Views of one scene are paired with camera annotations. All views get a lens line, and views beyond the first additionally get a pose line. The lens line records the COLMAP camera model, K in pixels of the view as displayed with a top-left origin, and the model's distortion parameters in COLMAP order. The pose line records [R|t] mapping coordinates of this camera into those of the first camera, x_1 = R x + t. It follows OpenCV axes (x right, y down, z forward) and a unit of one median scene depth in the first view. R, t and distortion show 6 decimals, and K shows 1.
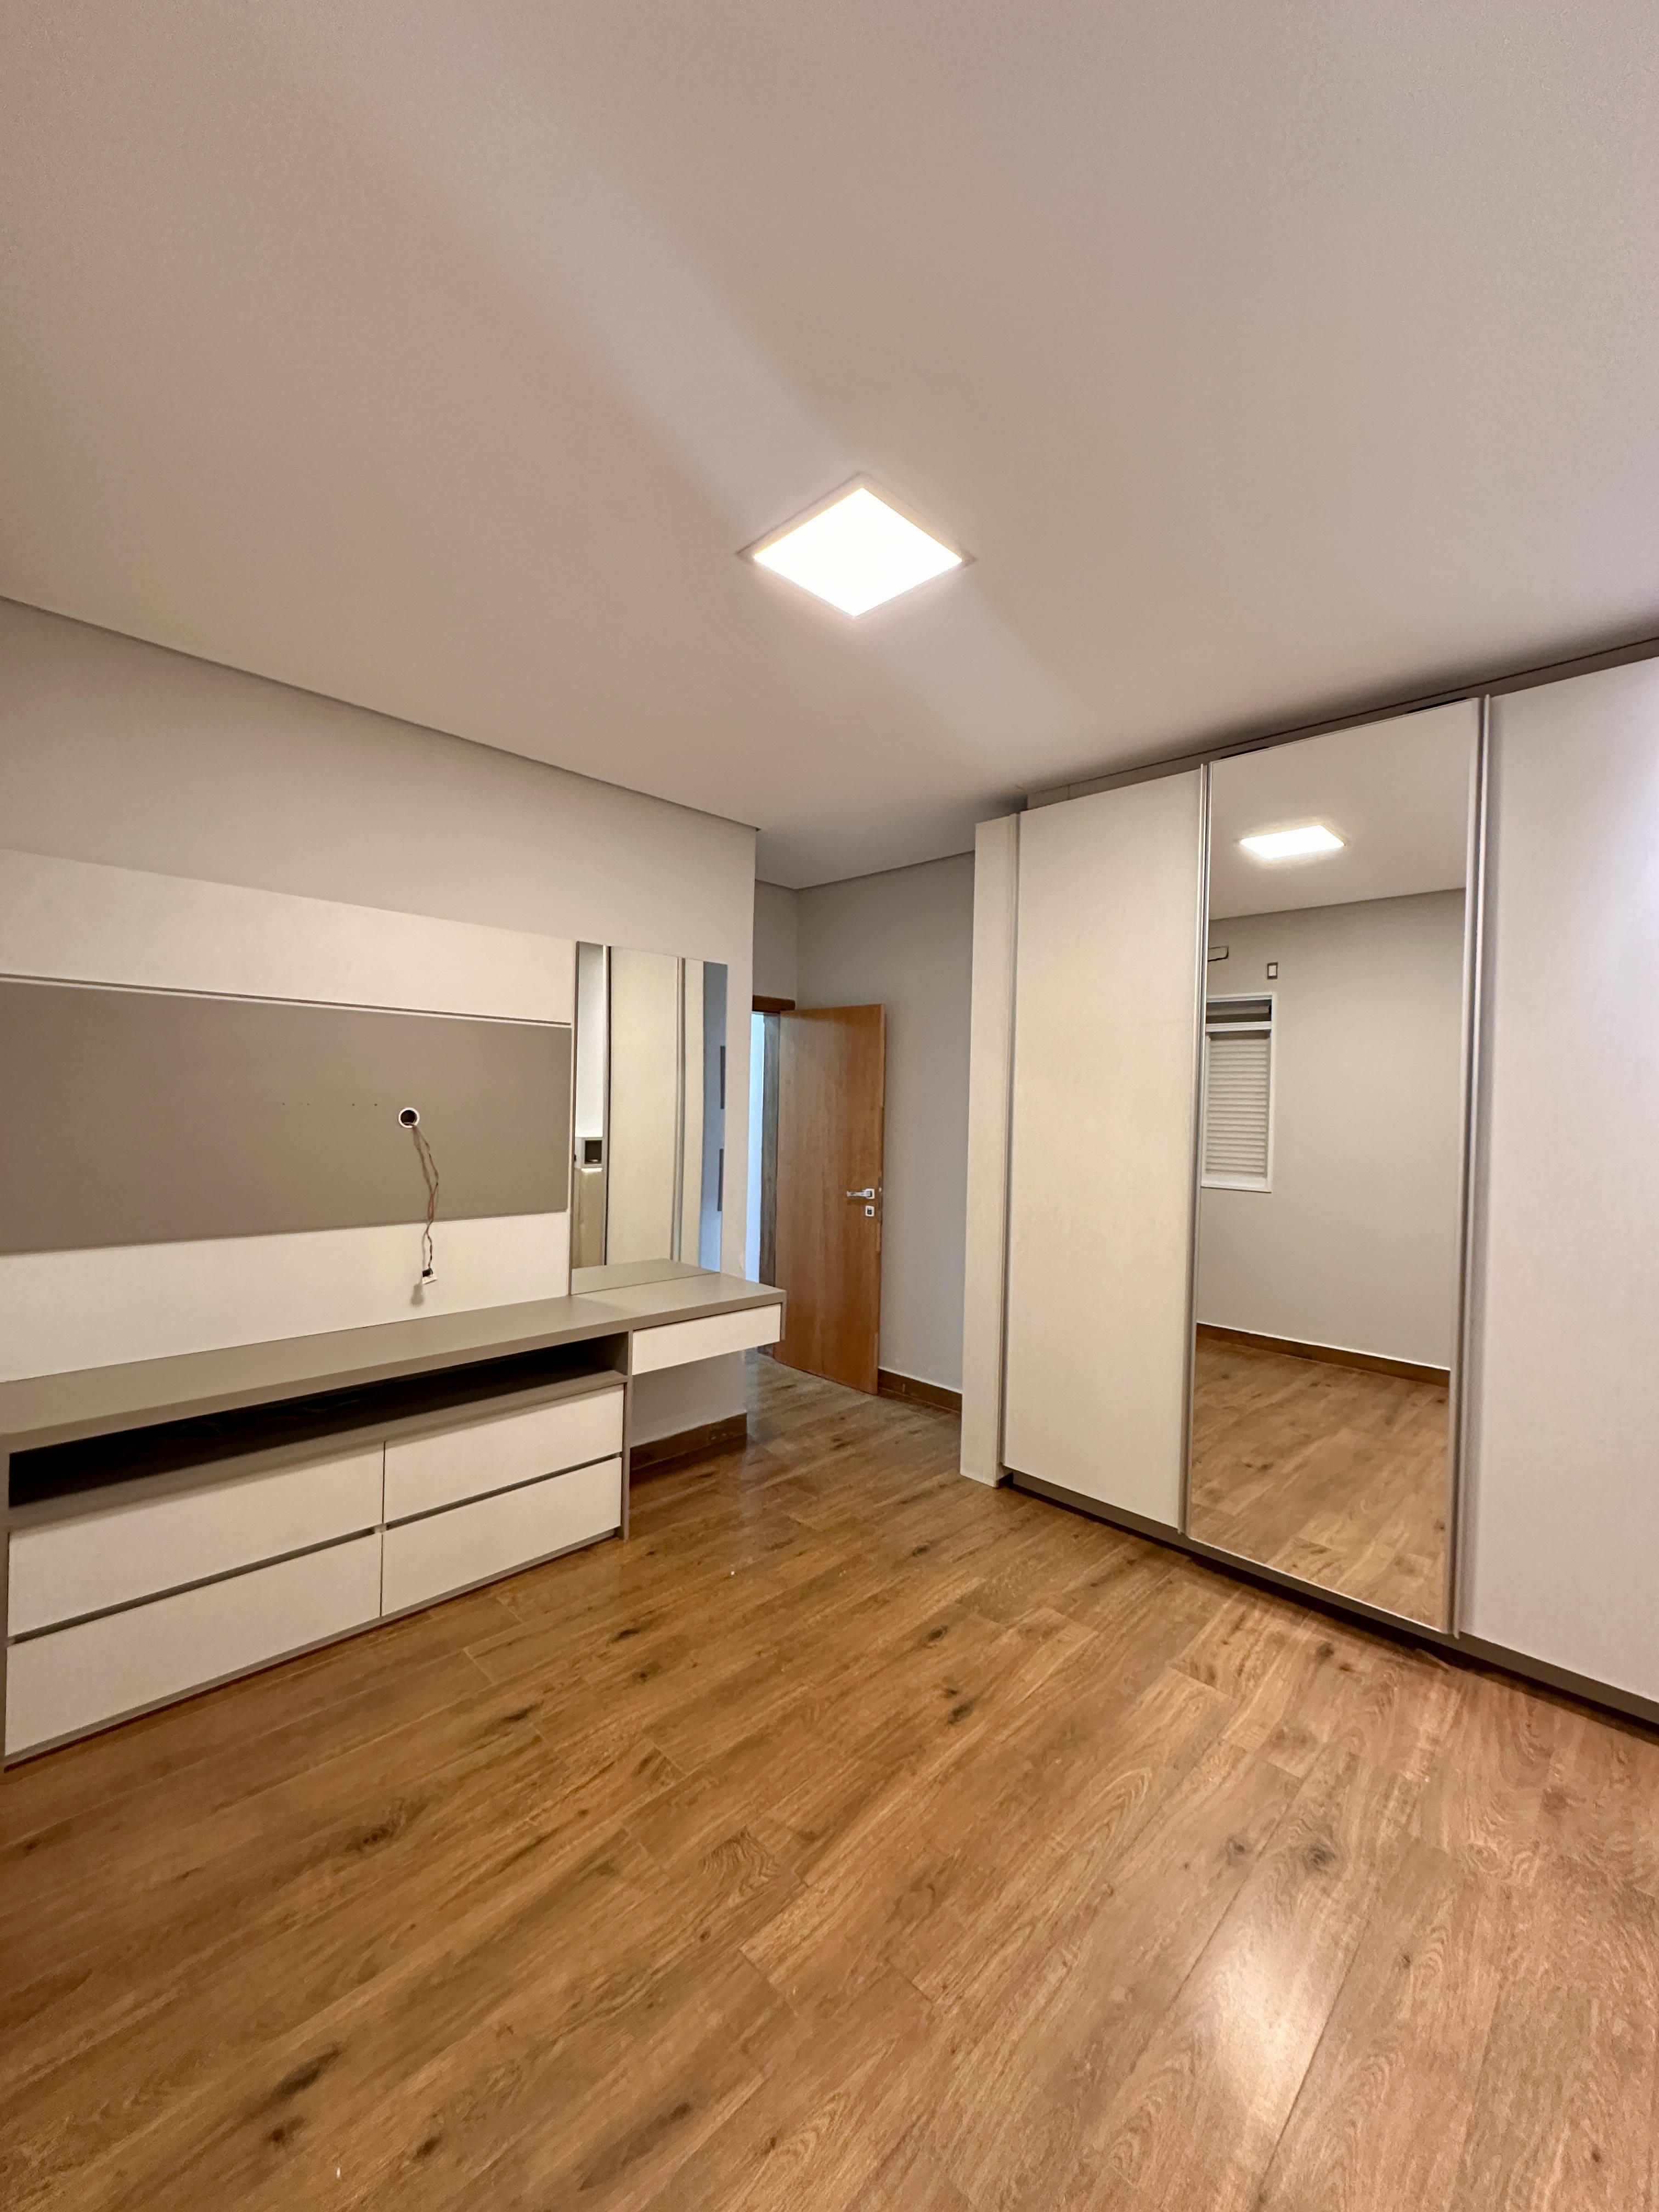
lens RADIAL K [[878.0, 0, 829.5], [0, 878.0, 1106.0], [0, 0, 1]] dist [-0.003680, 0.000324]
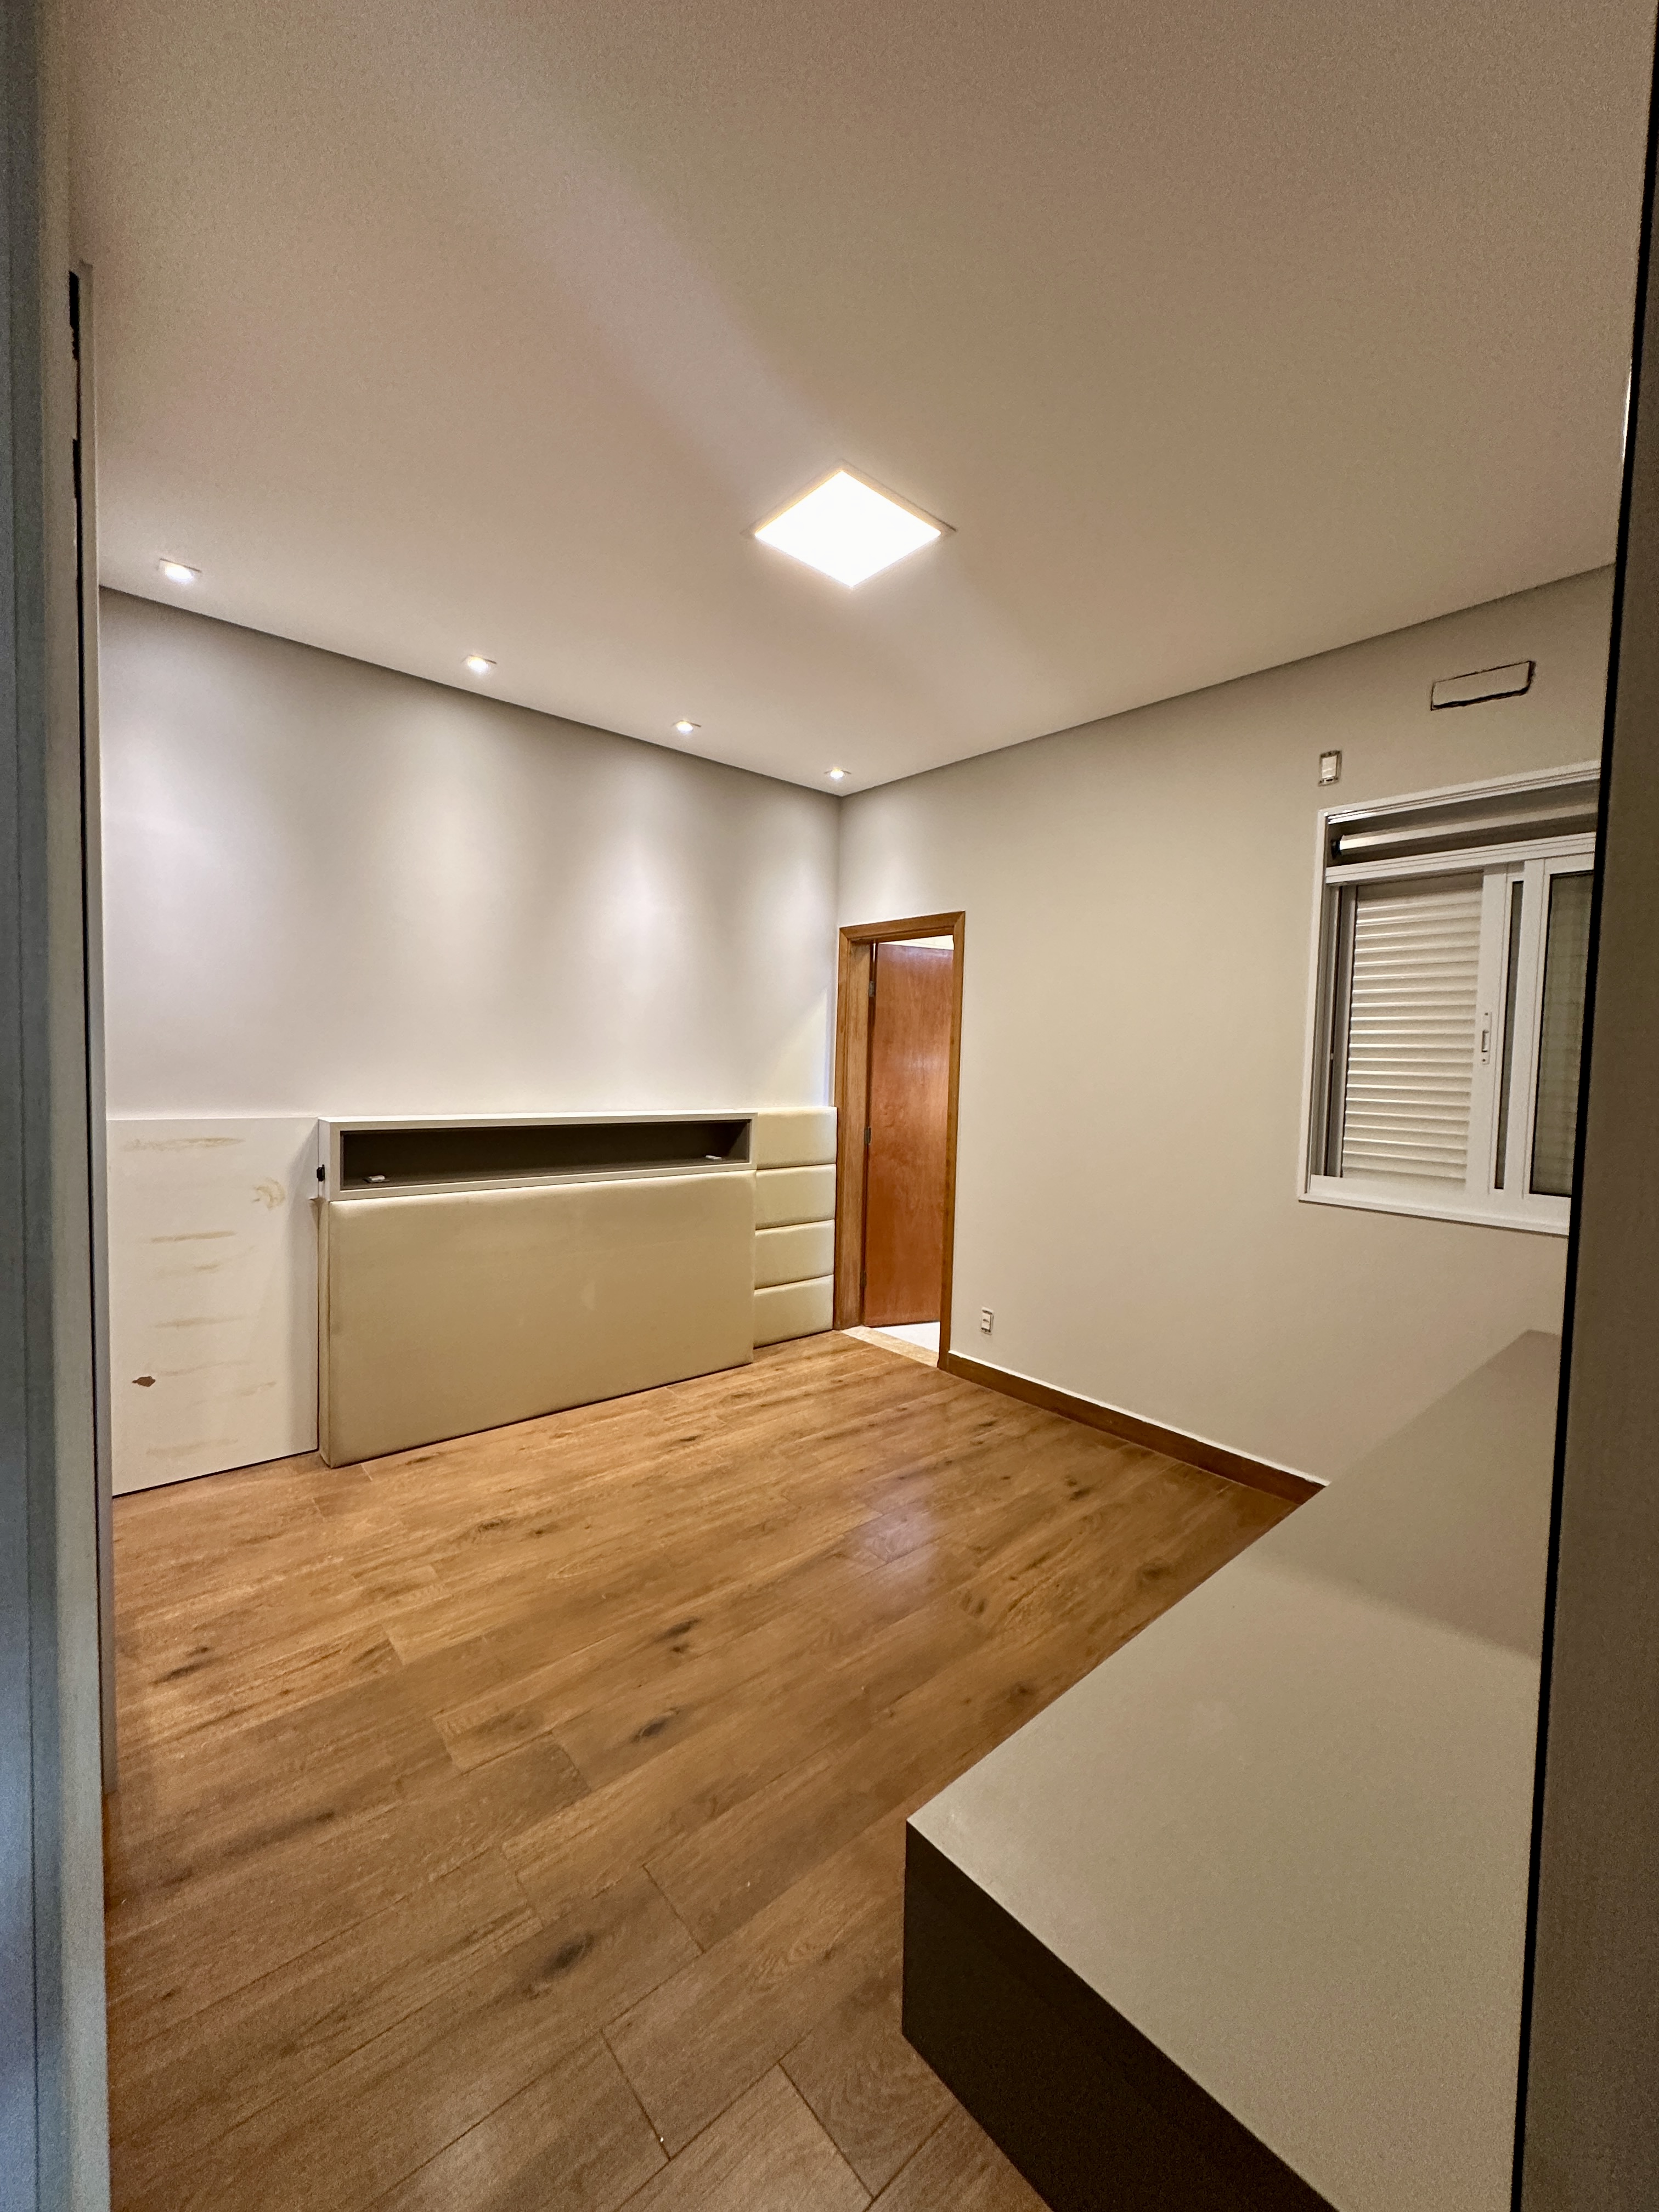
lens RADIAL K [[878.0, 0, 829.5], [0, 878.0, 1106.0], [0, 0, 1]] dist [-0.003680, 0.000324]
pose [[-0.995741, -0.055238, 0.073809, -0.057997], [-0.050675, 0.996768, 0.062334, 0.034370], [-0.077014, 0.058329, -0.995322, 1.950807]]
